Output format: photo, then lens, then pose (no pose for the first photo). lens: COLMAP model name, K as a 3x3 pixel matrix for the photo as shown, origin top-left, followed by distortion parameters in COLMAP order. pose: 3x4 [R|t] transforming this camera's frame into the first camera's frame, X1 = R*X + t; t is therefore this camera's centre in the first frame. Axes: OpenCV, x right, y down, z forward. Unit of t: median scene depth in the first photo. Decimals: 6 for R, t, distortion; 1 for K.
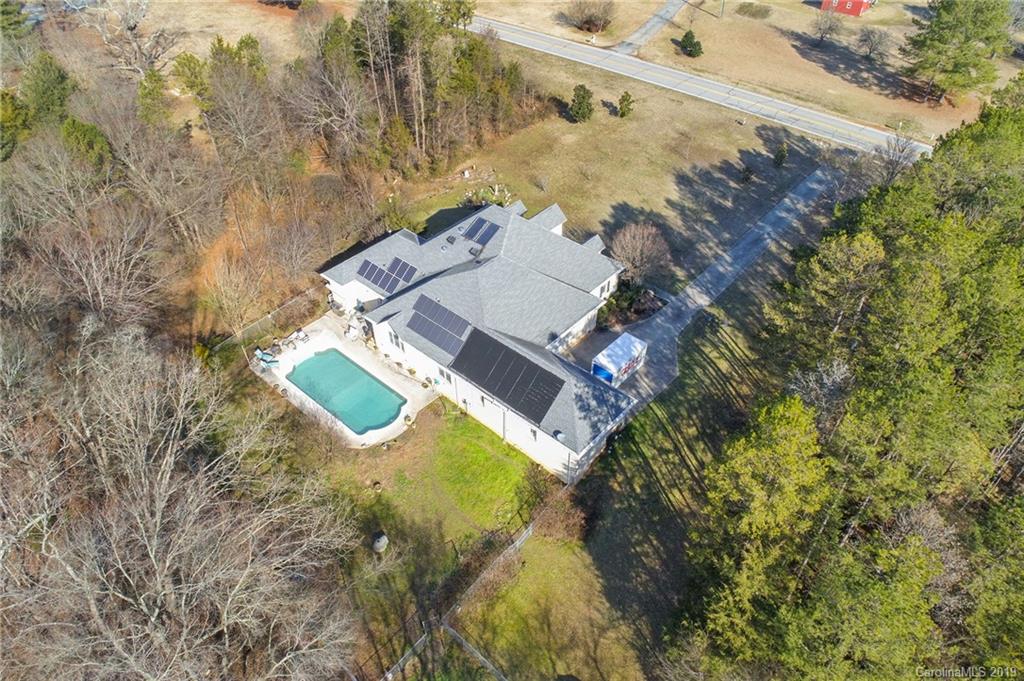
lens RADIAL K [[670.9, 0, 526.9], [0, 670.9, 339.2], [0, 0, 1]] dist [0.000990, -0.002069]
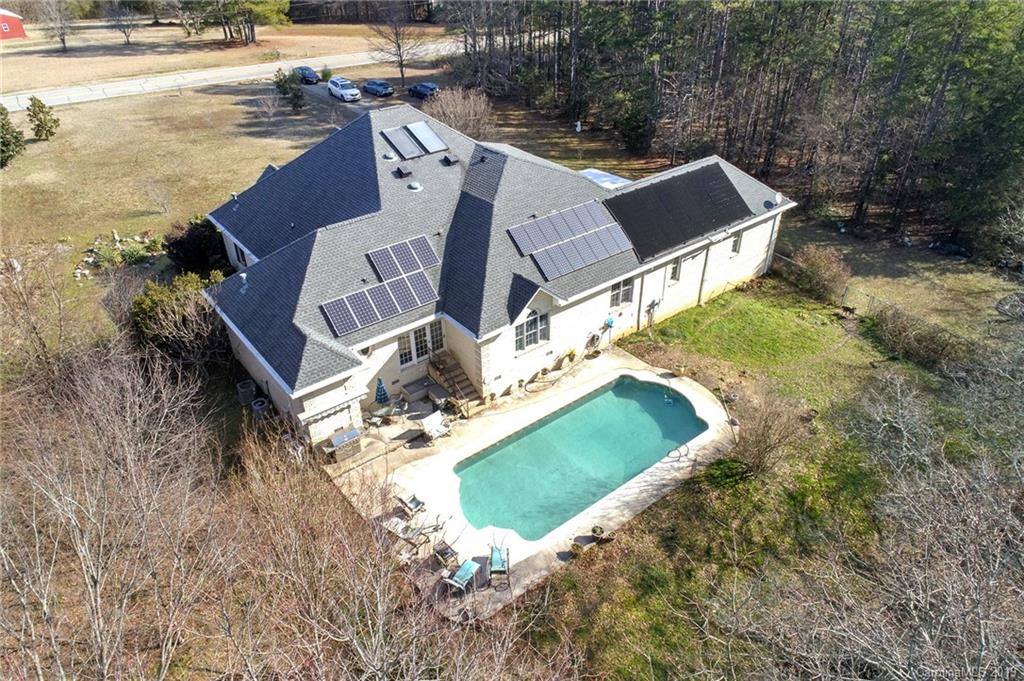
lens RADIAL K [[670.9, 0, 526.9], [0, 670.9, 339.2], [0, 0, 1]] dist [0.000990, -0.002069]
pose [[0.185335, -0.551039, 0.813638, -0.592745], [0.663273, 0.681074, 0.310175, -0.152304], [-0.725066, 0.482178, 0.491716, 0.694384]]
